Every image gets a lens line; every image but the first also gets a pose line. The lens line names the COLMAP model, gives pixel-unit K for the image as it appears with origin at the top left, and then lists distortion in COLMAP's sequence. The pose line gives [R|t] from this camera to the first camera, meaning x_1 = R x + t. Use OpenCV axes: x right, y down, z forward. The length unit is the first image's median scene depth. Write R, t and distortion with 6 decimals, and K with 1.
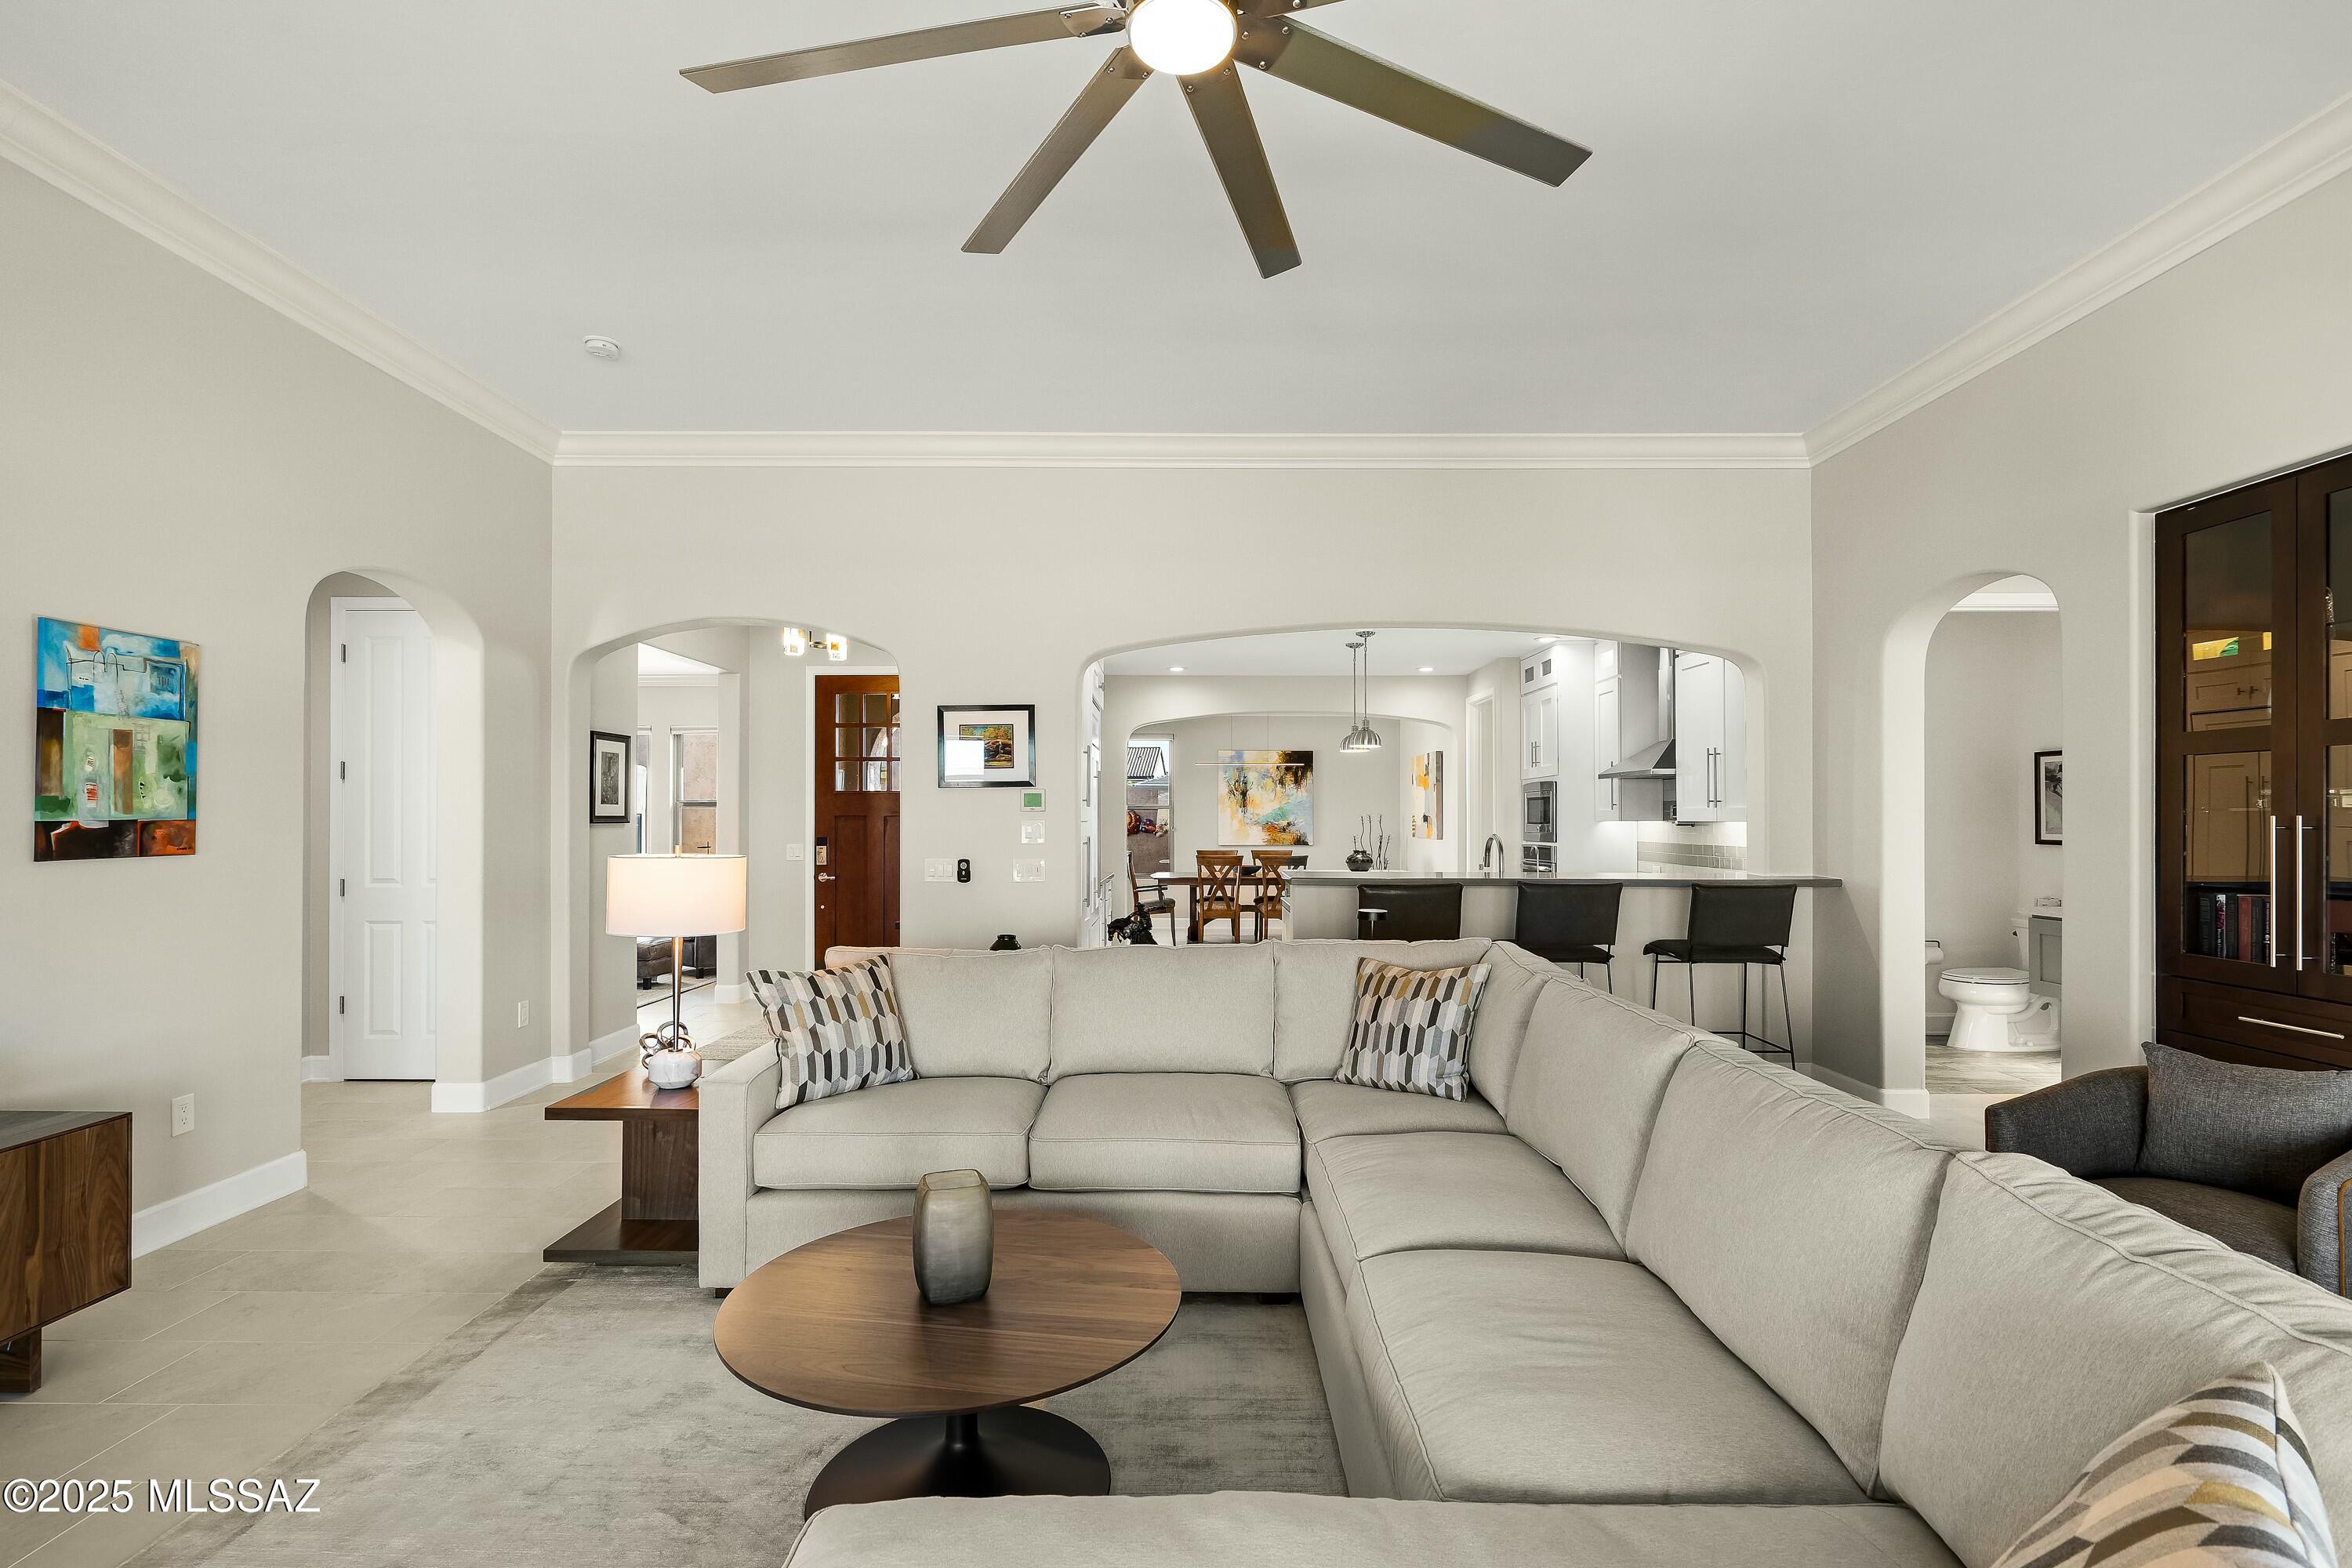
lens RADIAL K [[1086.4, 0, 1188.8], [0, 1086.4, 803.1], [0, 0, 1]] dist [-0.009778, 0.004735]
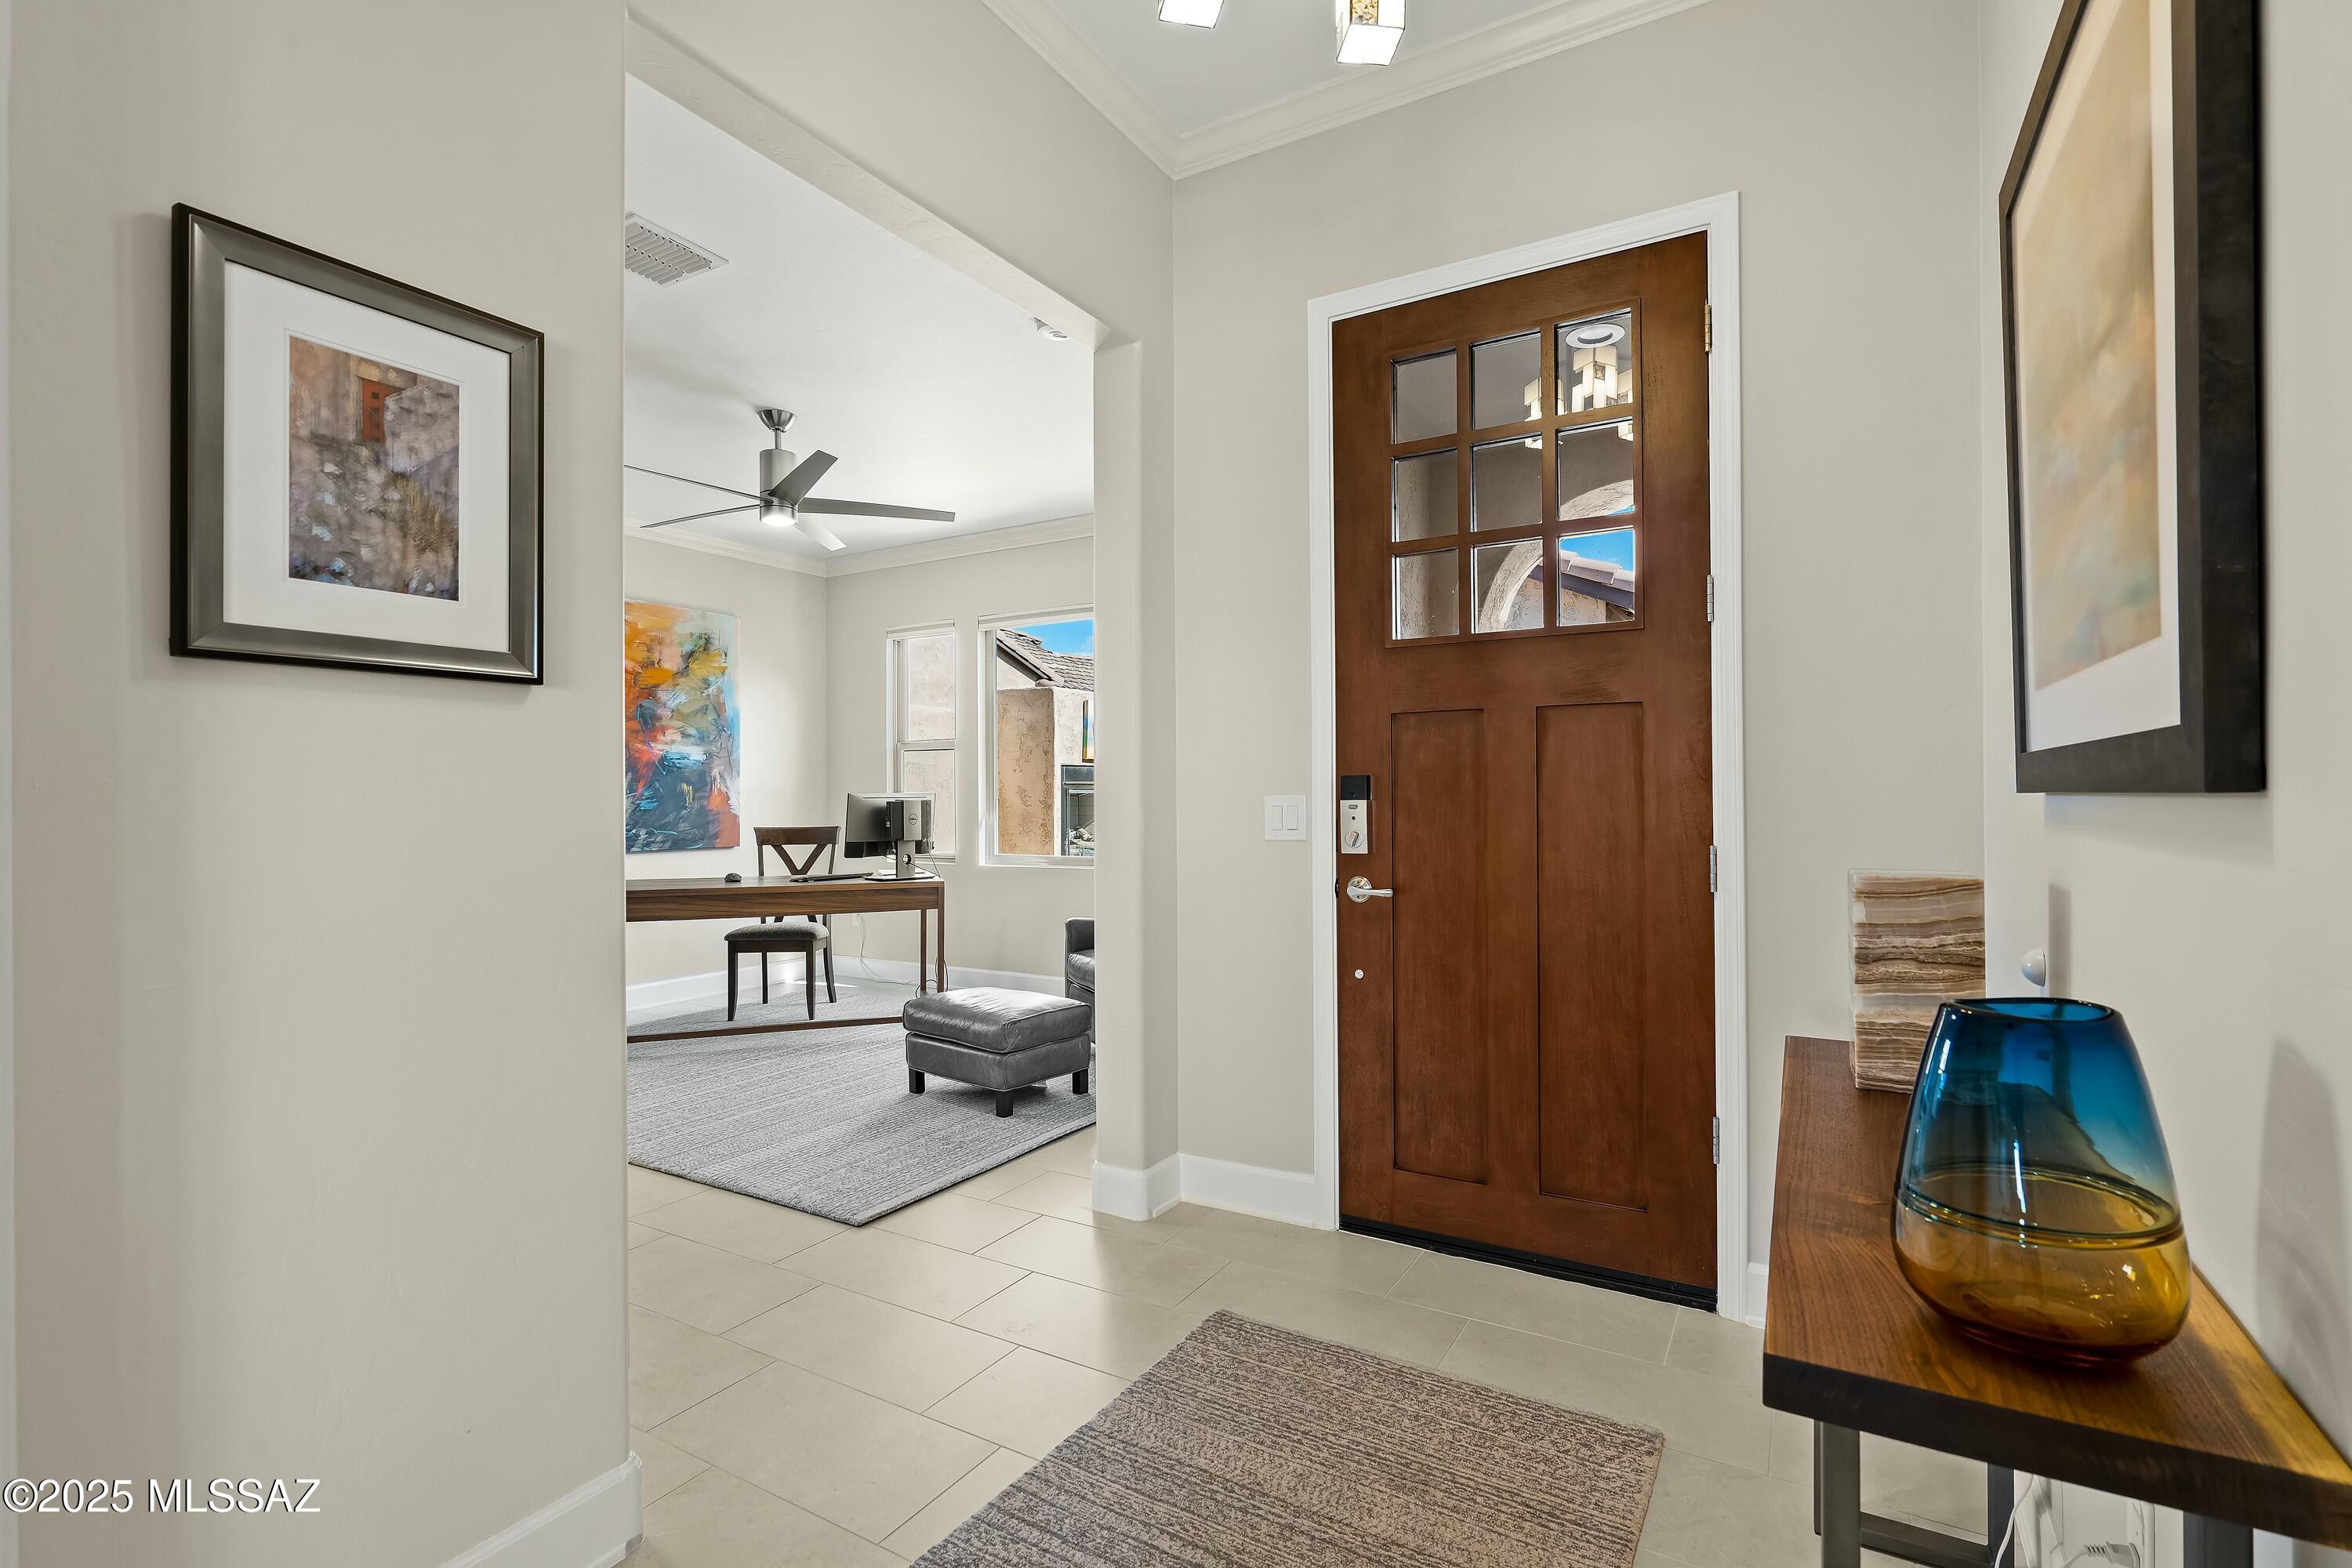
lens RADIAL K [[1086.4, 0, 1173.2], [0, 1086.4, 793.5], [0, 0, 1]] dist [-0.009778, 0.004735]
pose [[0.856409, -0.006791, -0.516254, -0.274353], [0.013965, 0.999852, 0.010014, 0.043350], [0.516110, -0.015786, 0.856377, 0.884091]]
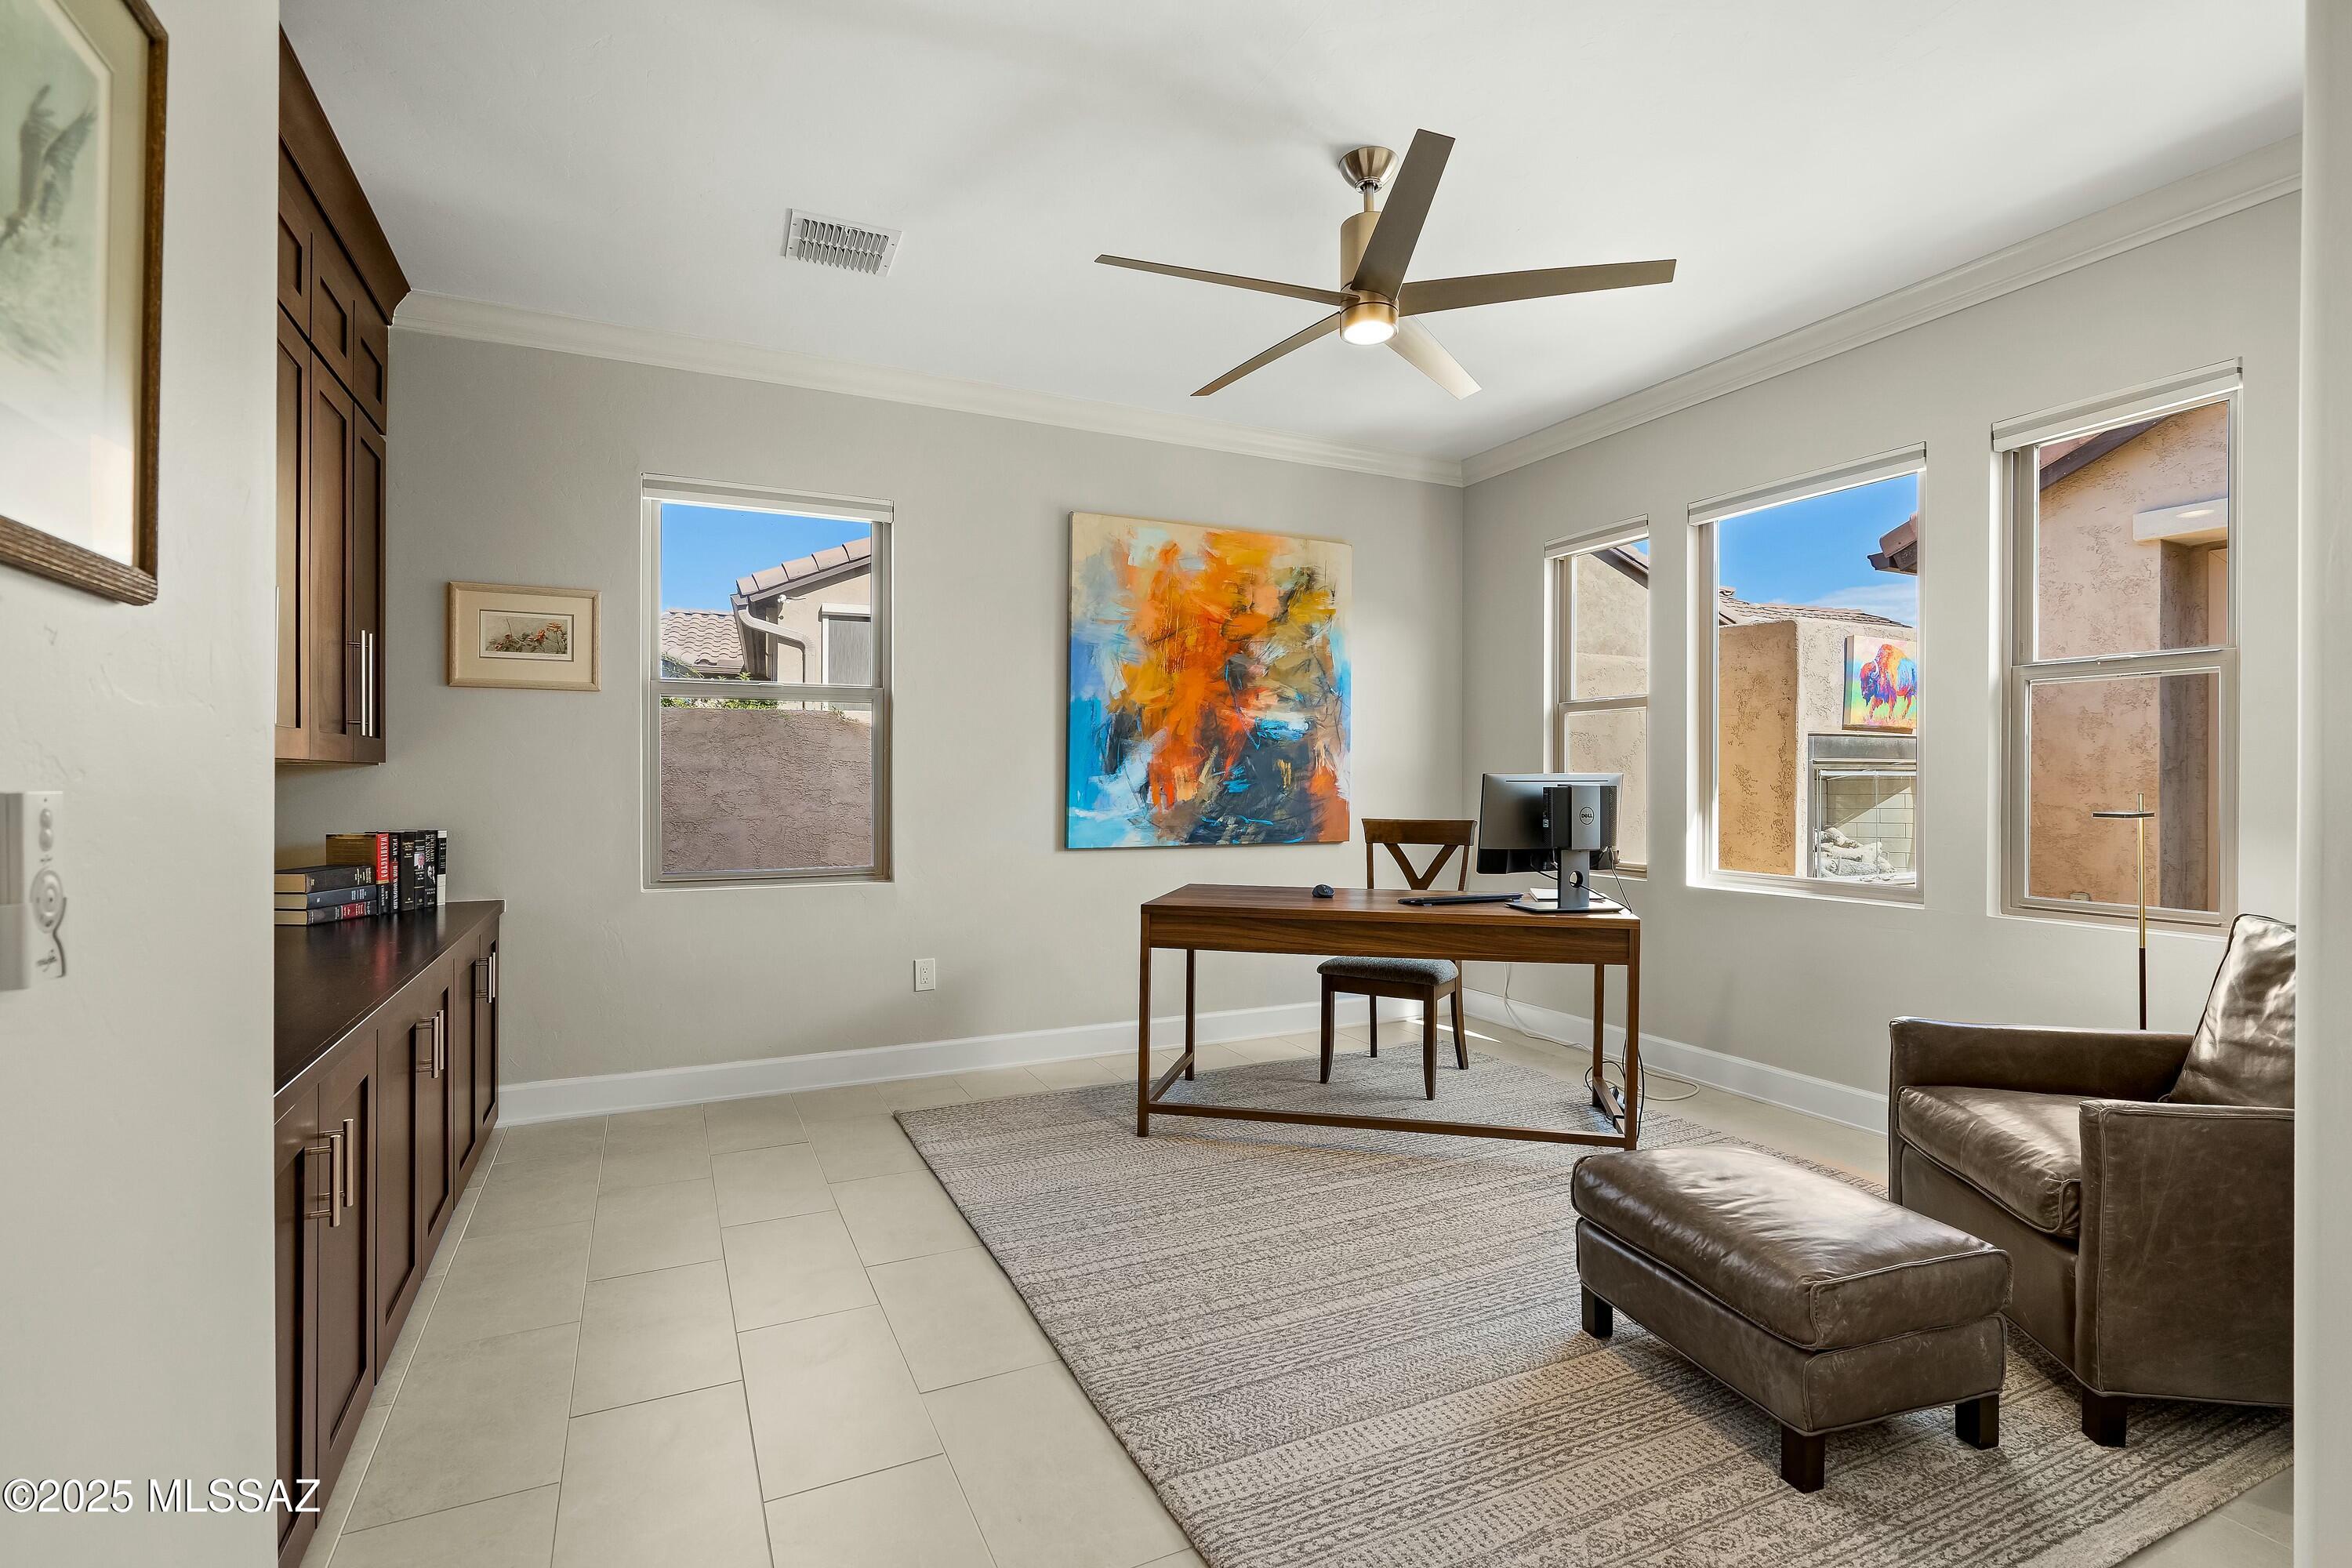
lens RADIAL K [[1086.4, 0, 1174.6], [0, 1086.4, 777.3], [0, 0, 1]] dist [-0.009778, 0.004735]
pose [[0.430067, 0.001542, -0.902796, -0.495978], [0.010163, 0.999927, 0.006549, 0.044548], [0.902740, -0.011991, 0.430020, 1.097094]]
